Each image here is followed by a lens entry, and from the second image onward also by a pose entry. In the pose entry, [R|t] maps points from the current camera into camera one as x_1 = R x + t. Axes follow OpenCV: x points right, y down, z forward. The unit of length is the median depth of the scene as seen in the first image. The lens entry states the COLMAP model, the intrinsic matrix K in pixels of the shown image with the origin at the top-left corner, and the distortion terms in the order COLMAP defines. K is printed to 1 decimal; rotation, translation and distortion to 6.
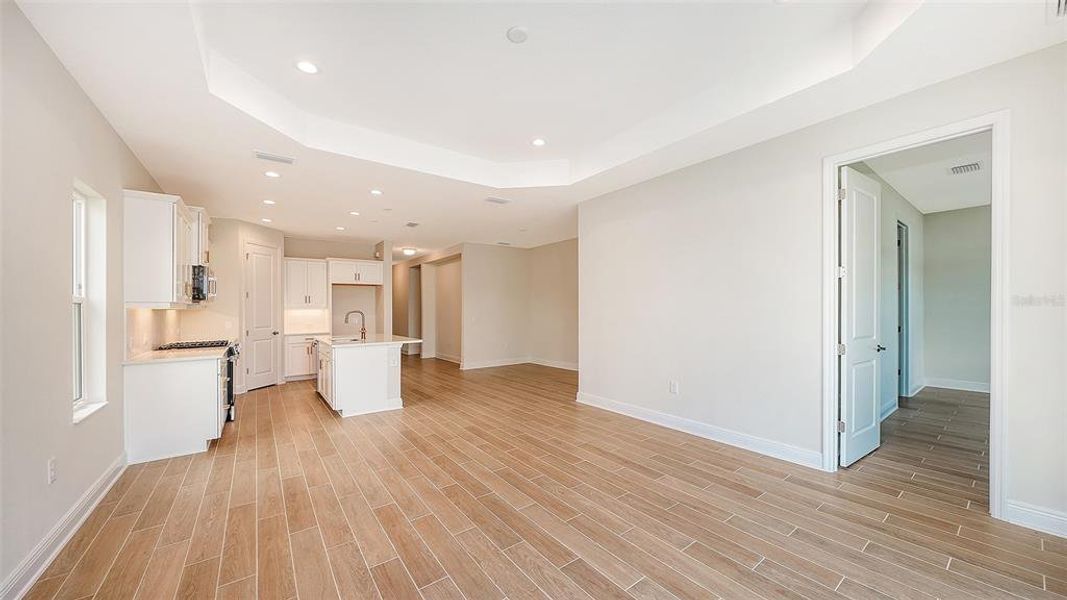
lens RADIAL K [[373.8, 0, 543.3], [0, 373.8, 306.5], [0, 0, 1]] dist [-0.000179, -0.000018]
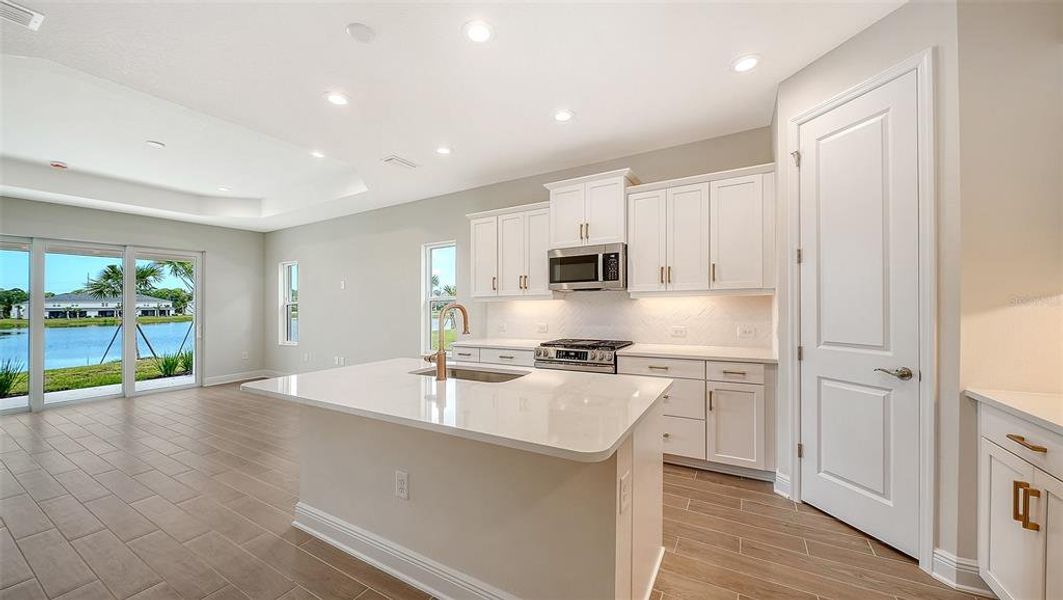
lens RADIAL K [[371.6, 0, 535.5], [0, 371.6, 298.5], [0, 0, 1]] dist [-0.001495, -0.000344]
pose [[-0.919152, 0.017609, -0.393510, -0.329739], [0.026675, 0.999490, -0.017582, 0.010749], [0.393000, -0.026658, -0.919152, 1.076622]]
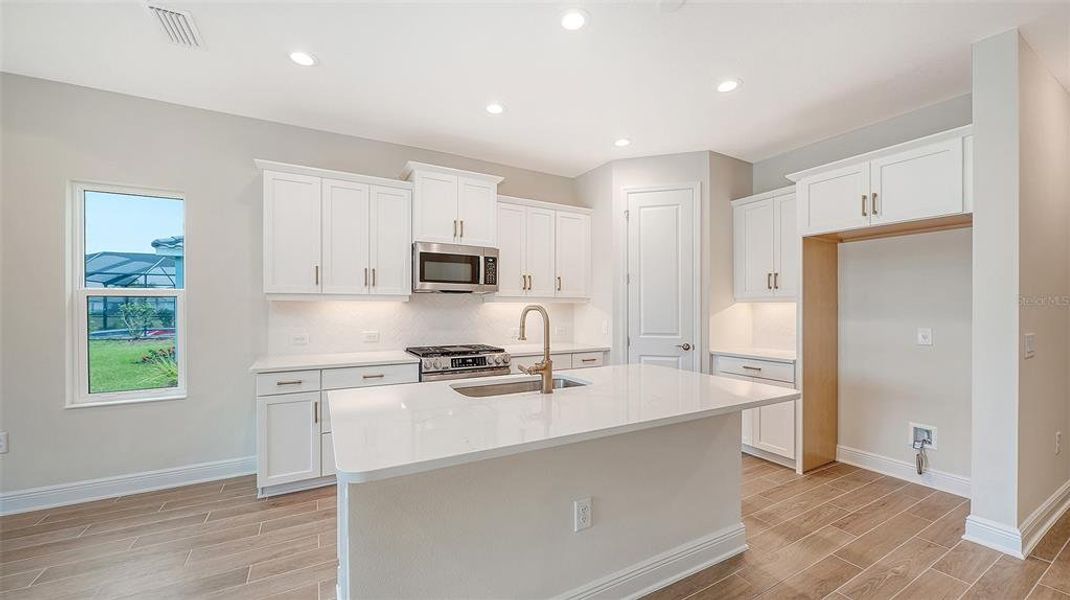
lens RADIAL K [[390.7, 0, 520.2], [0, 390.7, 306.4], [0, 0, 1]] dist [-0.000600, -0.000035]
pose [[-0.155394, 0.007495, -0.987824, -0.118057], [0.004197, 0.999967, 0.006927, 0.007213], [0.987844, -0.003070, -0.155421, 0.797007]]
